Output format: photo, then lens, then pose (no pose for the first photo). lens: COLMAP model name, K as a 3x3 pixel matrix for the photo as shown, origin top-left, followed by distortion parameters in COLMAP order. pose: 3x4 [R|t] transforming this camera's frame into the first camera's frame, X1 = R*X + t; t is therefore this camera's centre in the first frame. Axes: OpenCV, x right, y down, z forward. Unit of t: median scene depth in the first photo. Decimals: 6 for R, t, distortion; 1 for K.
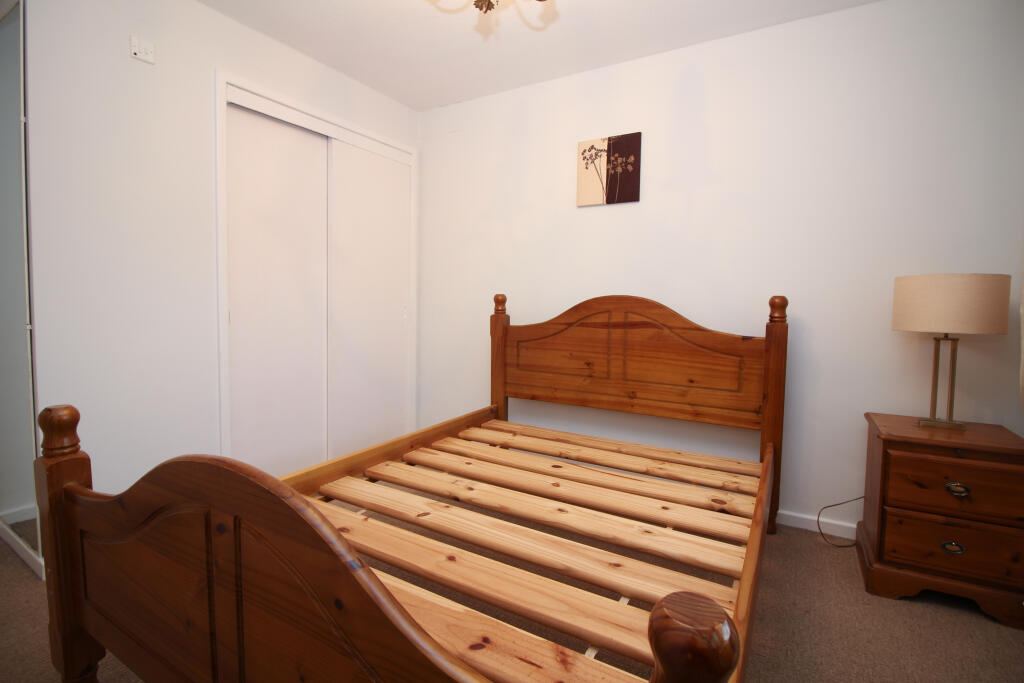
lens RADIAL K [[474.5, 0, 514.7], [0, 474.5, 326.3], [0, 0, 1]] dist [0.000877, 0.000057]
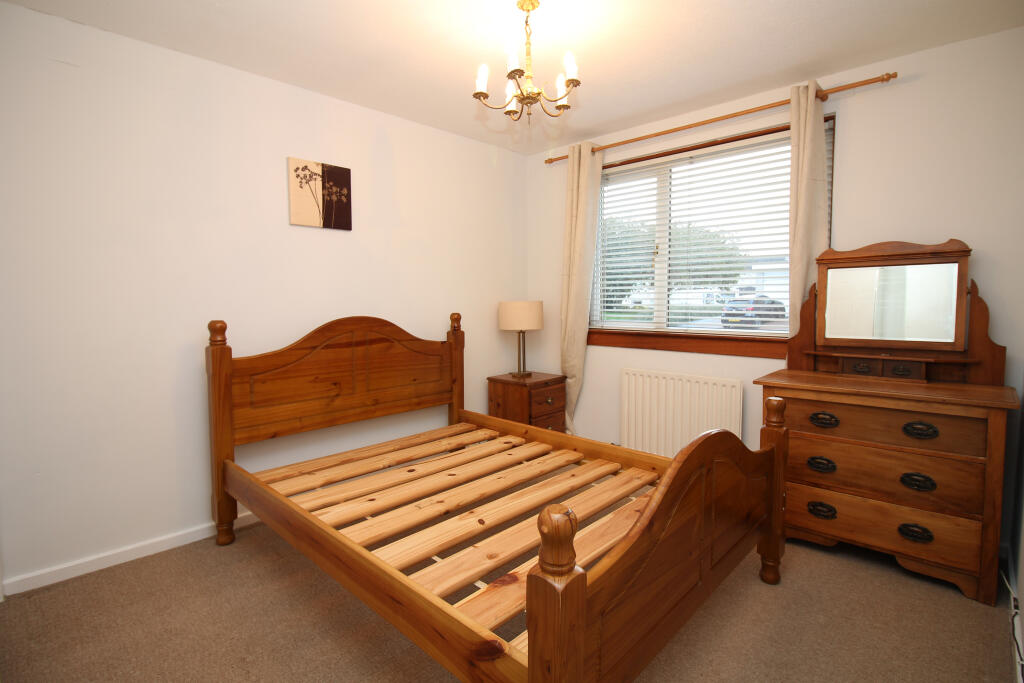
lens RADIAL K [[474.5, 0, 514.7], [0, 474.5, 326.3], [0, 0, 1]] dist [0.000877, 0.000057]
pose [[0.252575, -0.072310, 0.964872, -0.734195], [0.059530, 0.996476, 0.059095, -0.083178], [-0.965744, 0.042513, 0.255989, 0.354197]]
